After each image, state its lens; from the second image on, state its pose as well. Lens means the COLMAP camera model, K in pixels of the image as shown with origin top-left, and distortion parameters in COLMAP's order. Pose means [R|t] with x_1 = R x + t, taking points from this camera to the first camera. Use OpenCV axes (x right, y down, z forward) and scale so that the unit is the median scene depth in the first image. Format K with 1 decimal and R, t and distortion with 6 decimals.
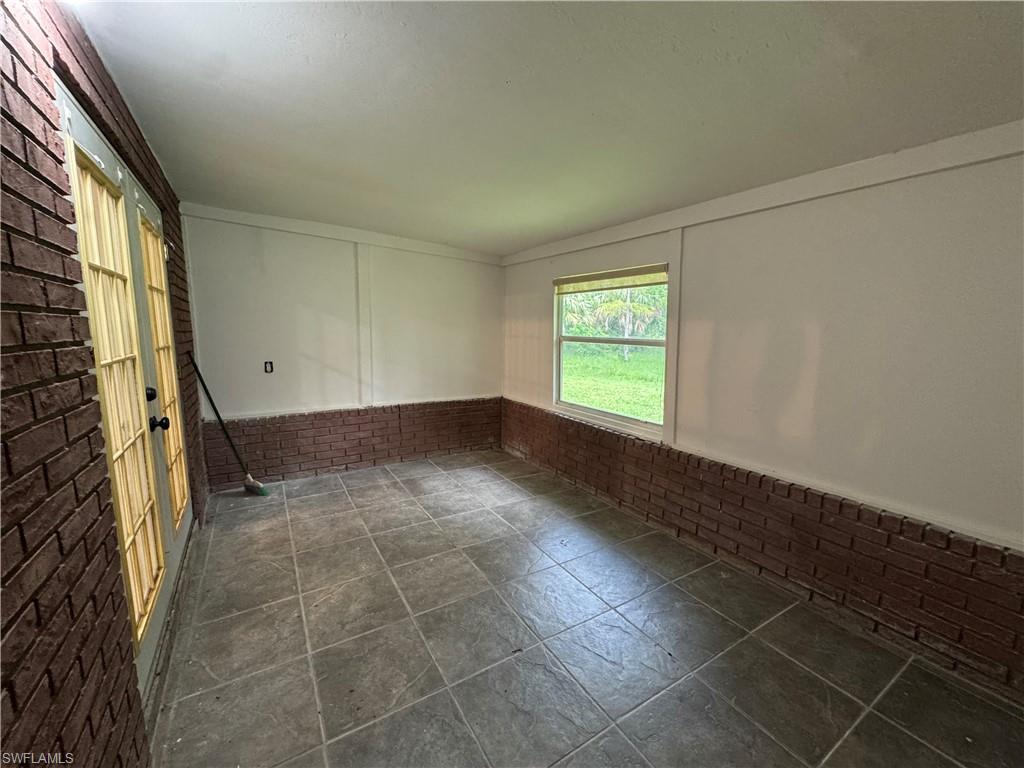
lens RADIAL K [[410.2, 0, 513.4], [0, 410.2, 383.2], [0, 0, 1]] dist [-0.001691, 0.000460]
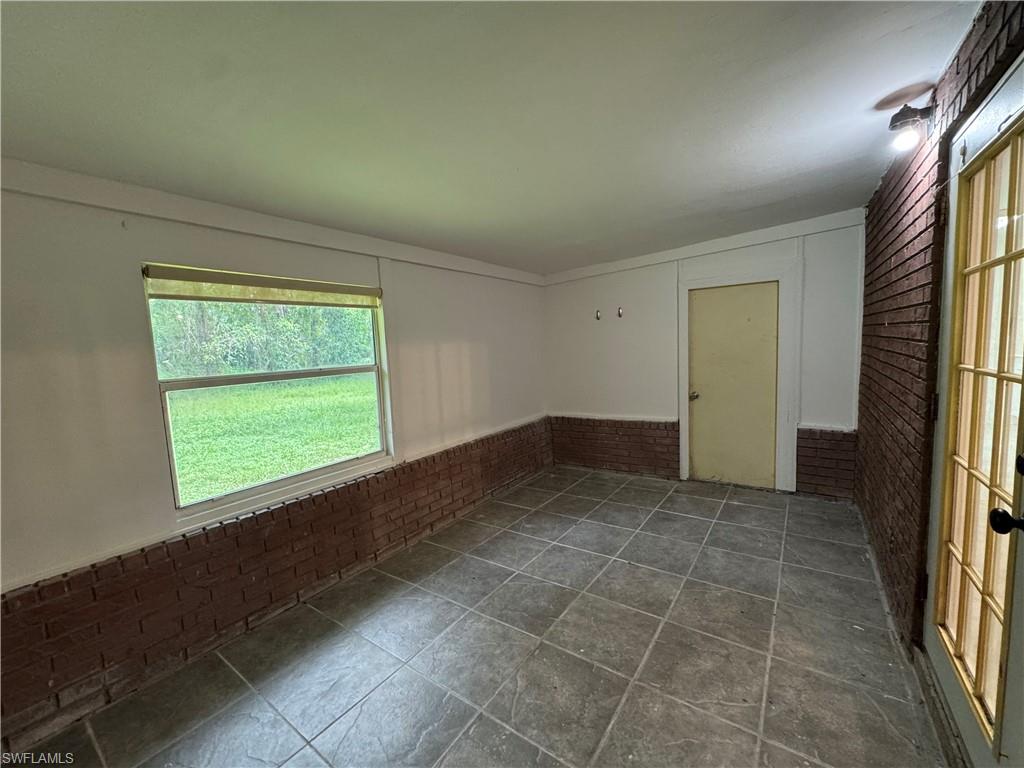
lens RADIAL K [[410.2, 0, 514.0], [0, 410.2, 383.7], [0, 0, 1]] dist [-0.001691, 0.000460]
pose [[-0.386134, -0.079311, 0.919027, -0.757098], [0.169381, 0.973261, 0.155158, -0.176283], [-0.906758, 0.215577, -0.362376, 1.201619]]
